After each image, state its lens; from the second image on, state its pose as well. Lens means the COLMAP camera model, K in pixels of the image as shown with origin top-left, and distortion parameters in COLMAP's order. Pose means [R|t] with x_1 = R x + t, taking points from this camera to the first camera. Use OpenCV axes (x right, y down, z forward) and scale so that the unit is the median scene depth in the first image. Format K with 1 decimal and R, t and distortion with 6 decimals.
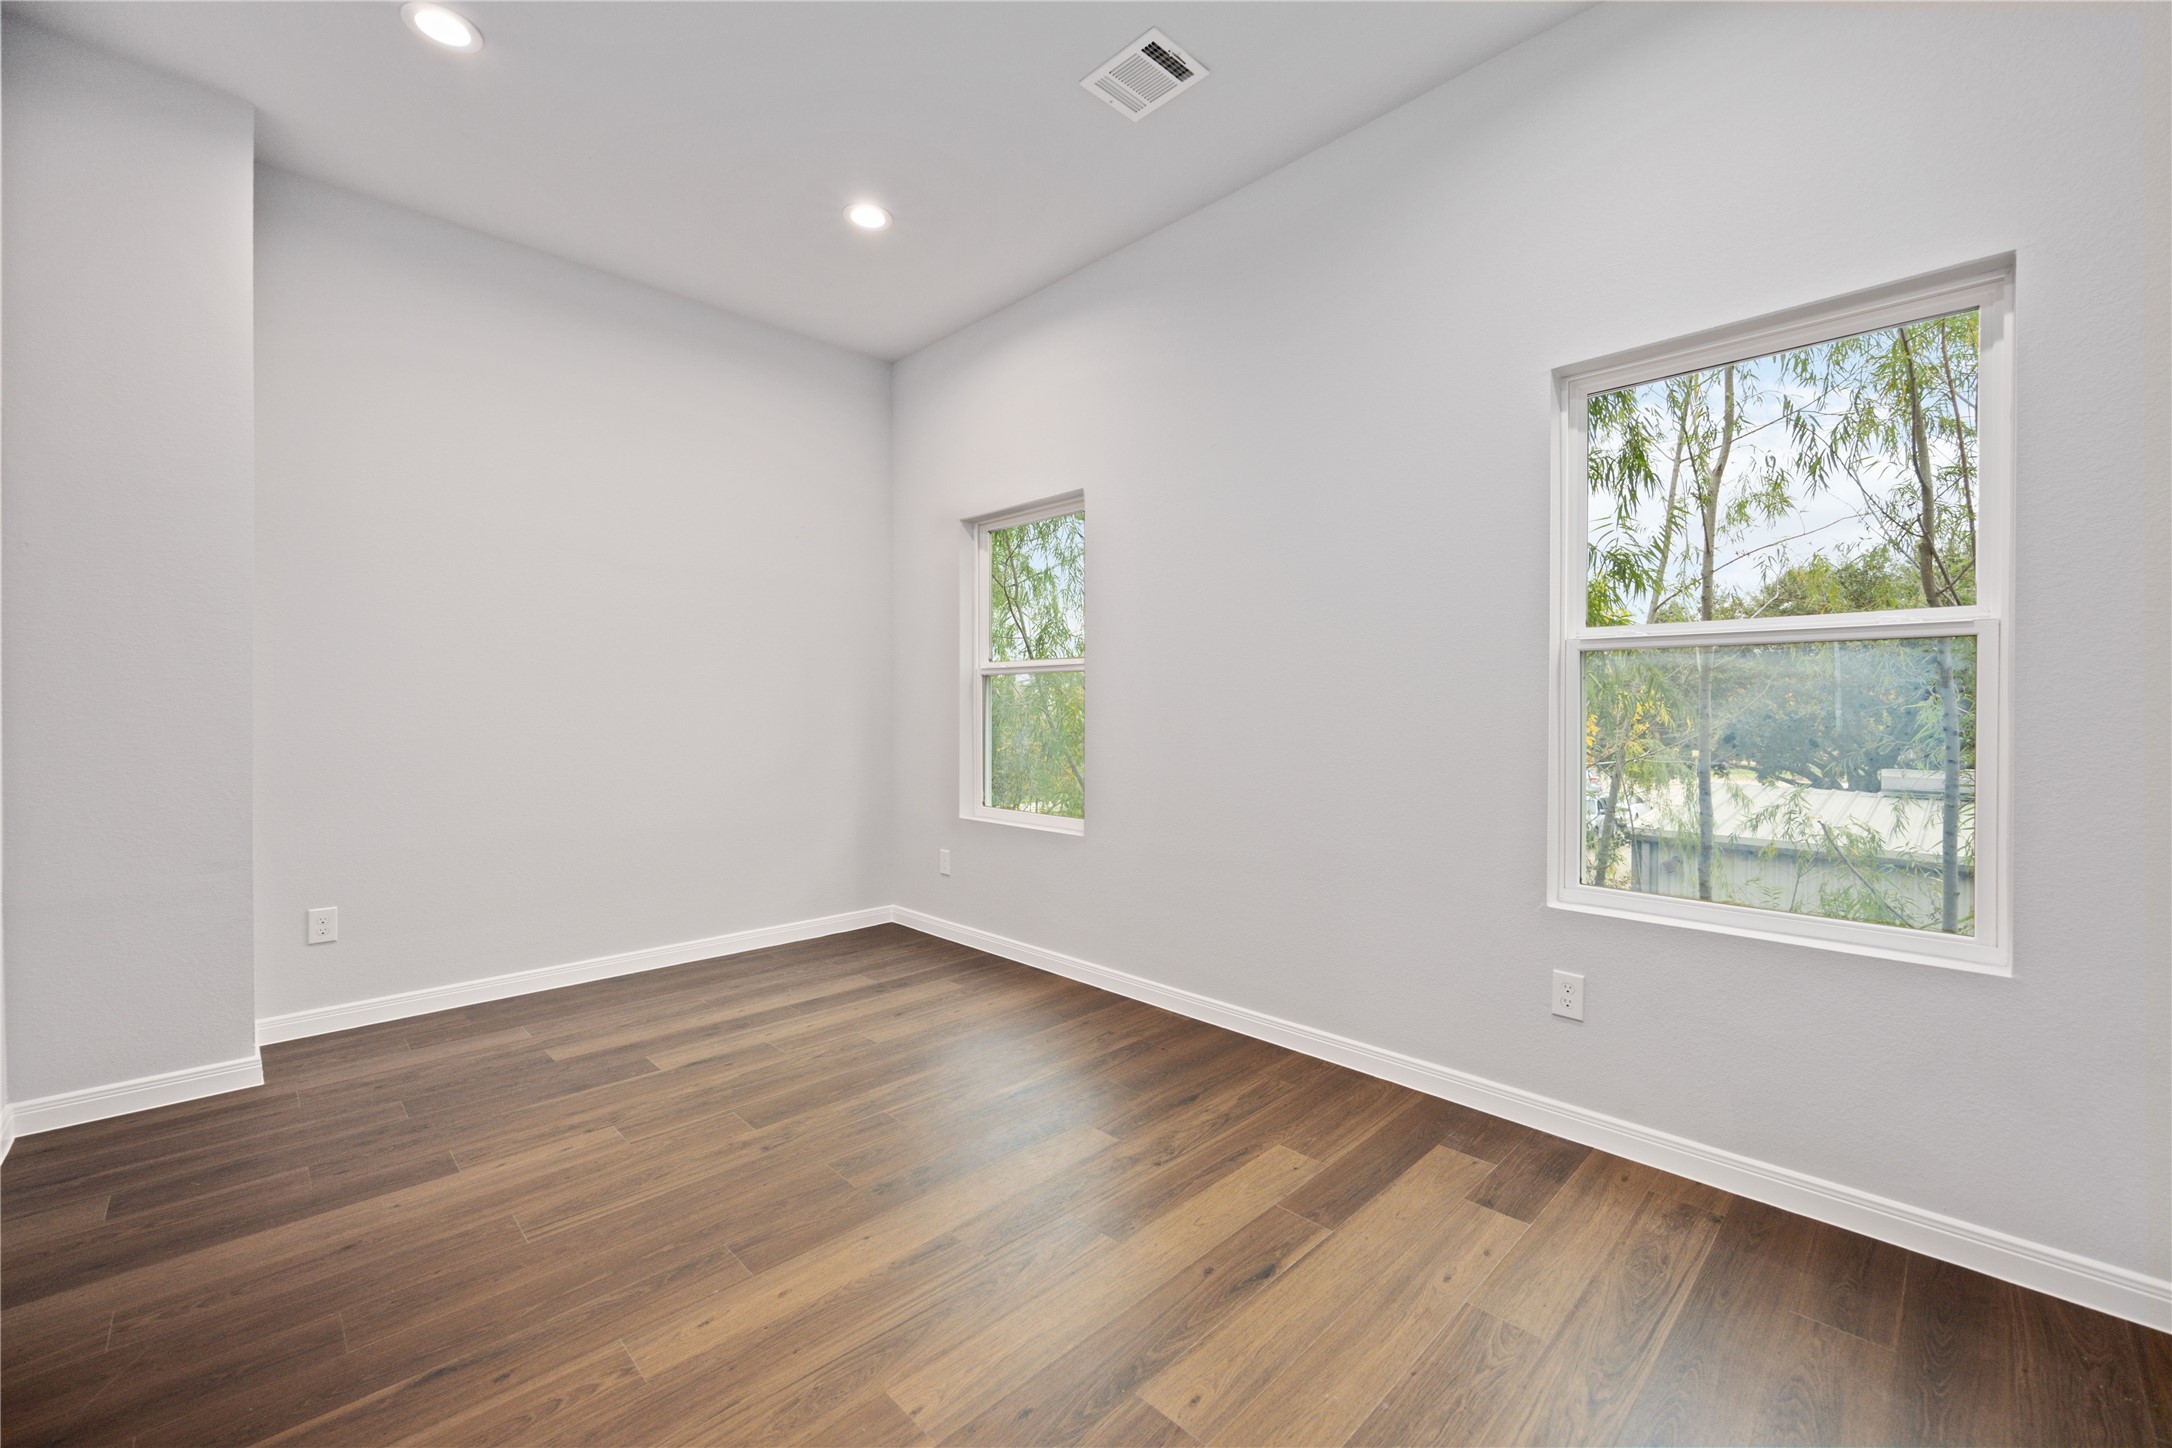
lens RADIAL K [[866.6, 0, 1088.5], [0, 866.6, 723.7], [0, 0, 1]] dist [-0.000620, -0.002082]
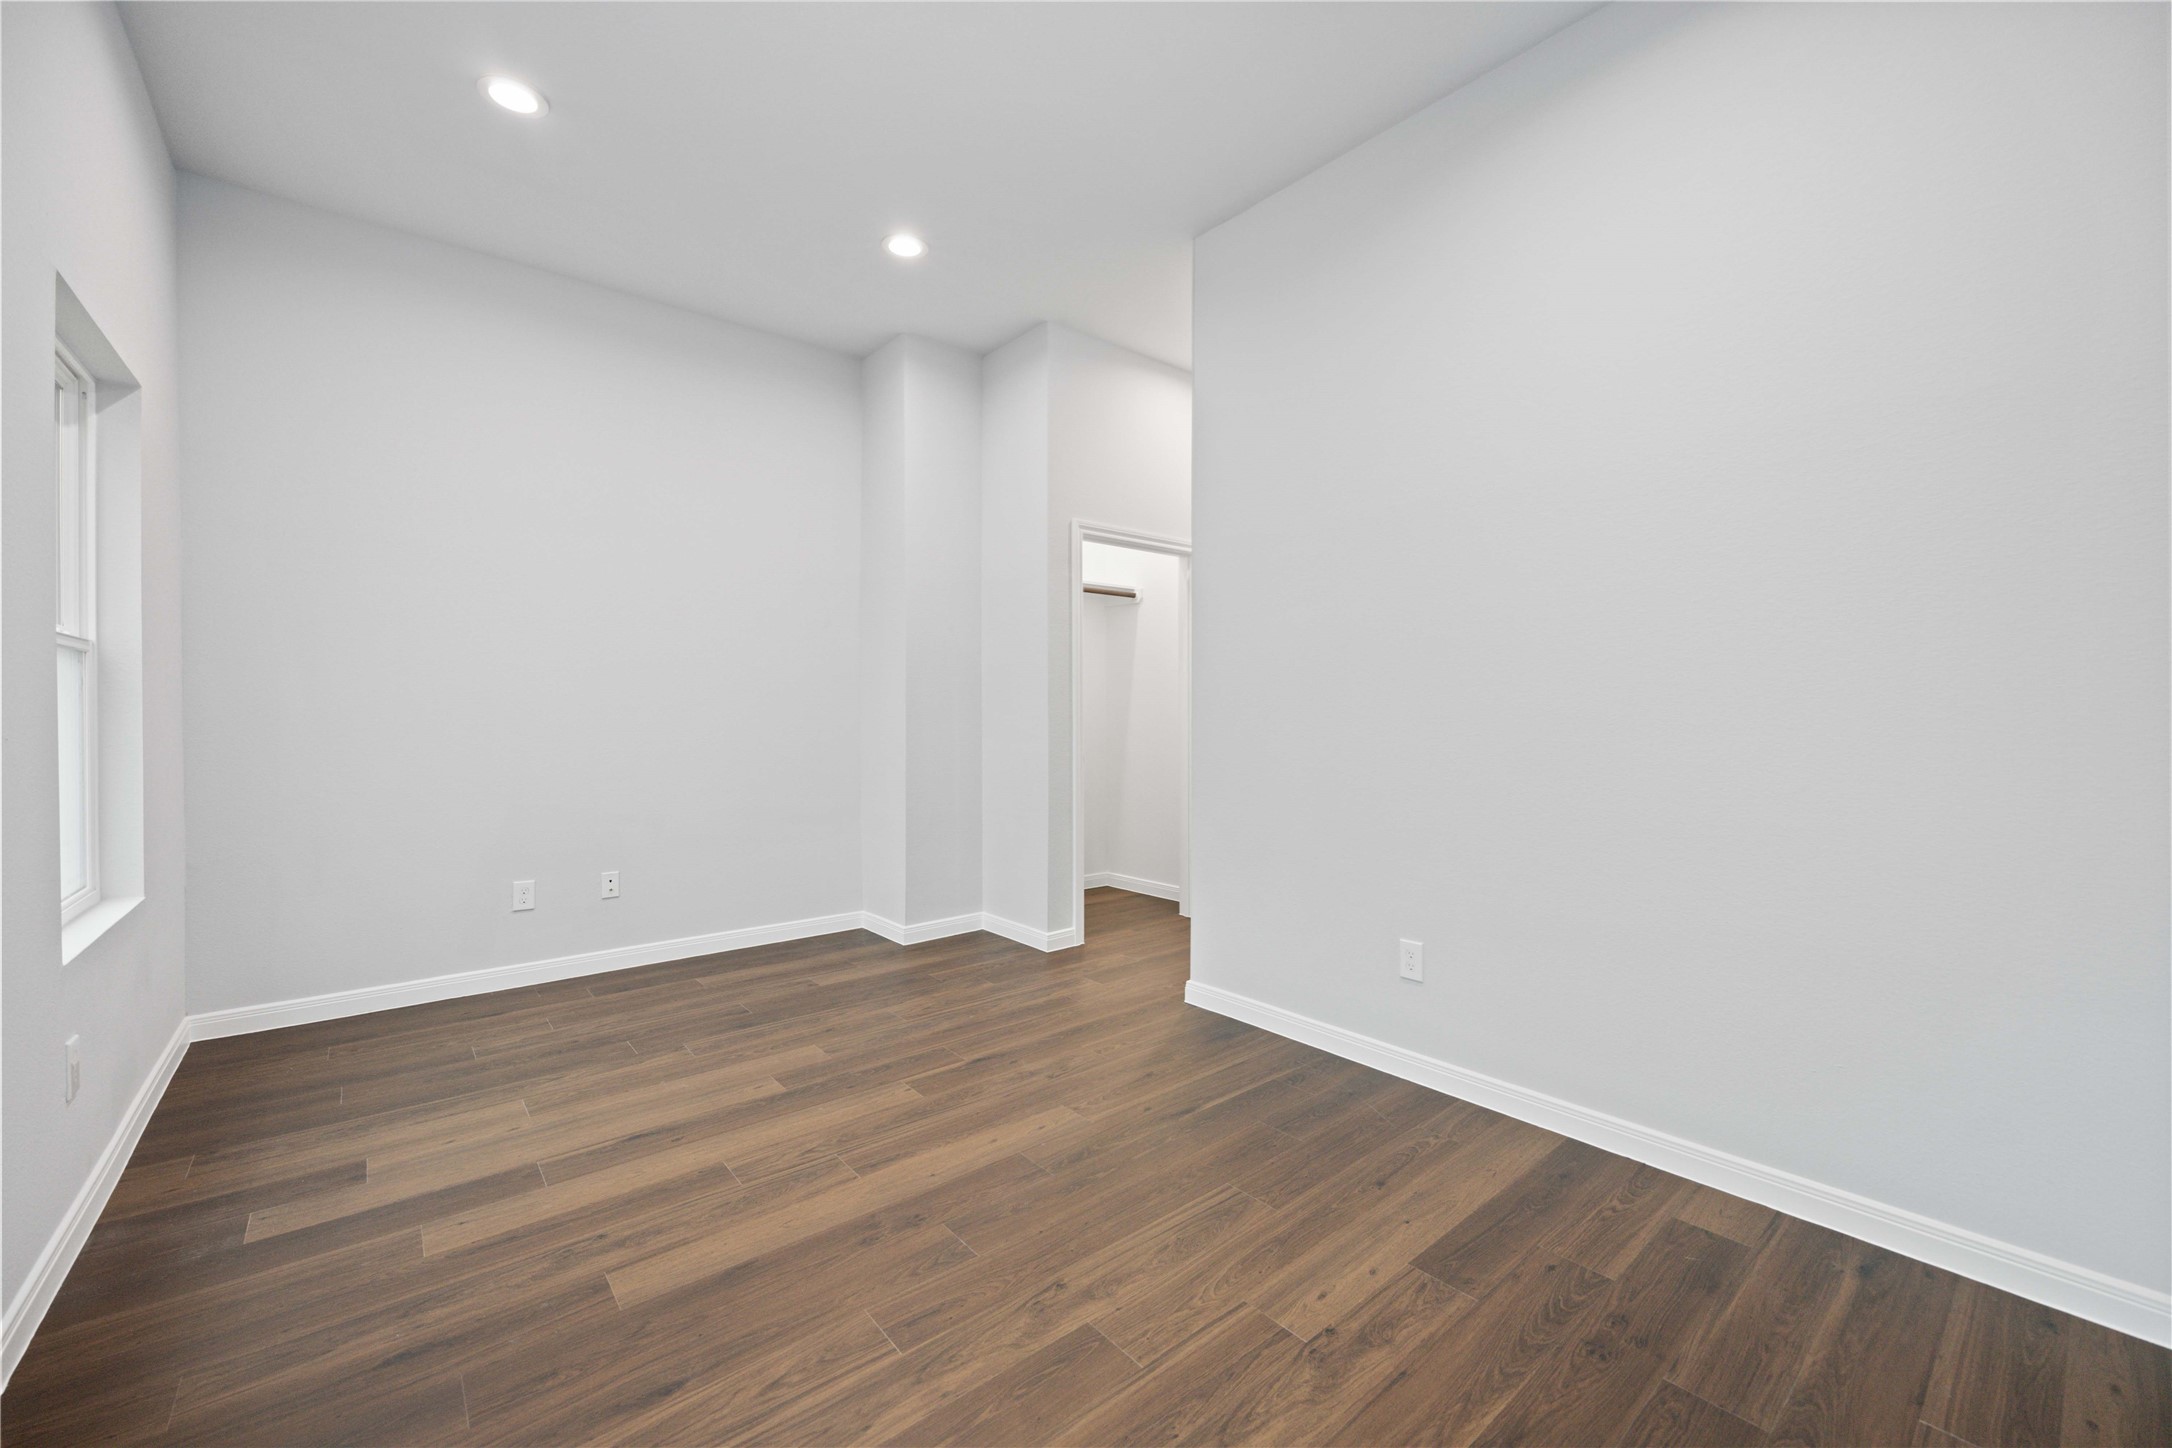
lens RADIAL K [[866.6, 0, 1088.5], [0, 866.6, 723.7], [0, 0, 1]] dist [-0.000620, -0.002082]
pose [[-0.996539, -0.001282, 0.083120, -0.497205], [0.001514, 0.999435, 0.033564, -0.033125], [-0.083116, 0.033573, -0.995974, 1.881293]]
